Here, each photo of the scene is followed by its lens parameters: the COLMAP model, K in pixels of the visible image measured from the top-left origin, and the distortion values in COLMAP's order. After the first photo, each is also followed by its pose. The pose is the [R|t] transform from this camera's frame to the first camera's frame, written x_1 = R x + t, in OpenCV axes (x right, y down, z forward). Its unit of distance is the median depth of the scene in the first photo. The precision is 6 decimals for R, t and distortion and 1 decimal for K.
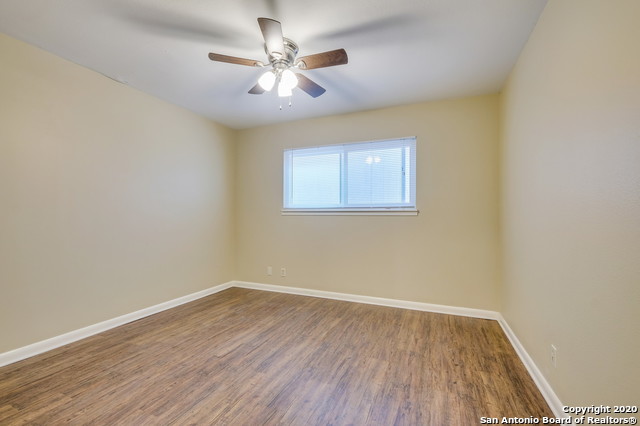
lens RADIAL K [[287.3, 0, 320.0], [0, 287.3, 213.0], [0, 0, 1]] dist [-0.003724, -0.000195]
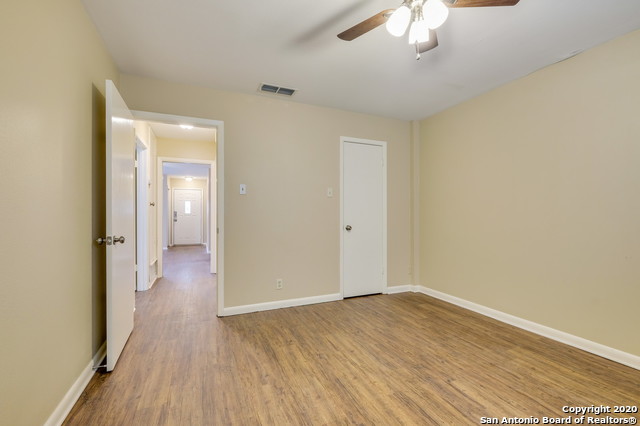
lens RADIAL K [[287.3, 0, 320.0], [0, 287.3, 213.0], [0, 0, 1]] dist [-0.003724, -0.000195]
pose [[-0.702264, -0.006871, -0.711884, 0.544954], [0.000932, 0.999944, -0.010571, 0.016449], [0.711916, -0.008087, -0.702218, 1.390251]]
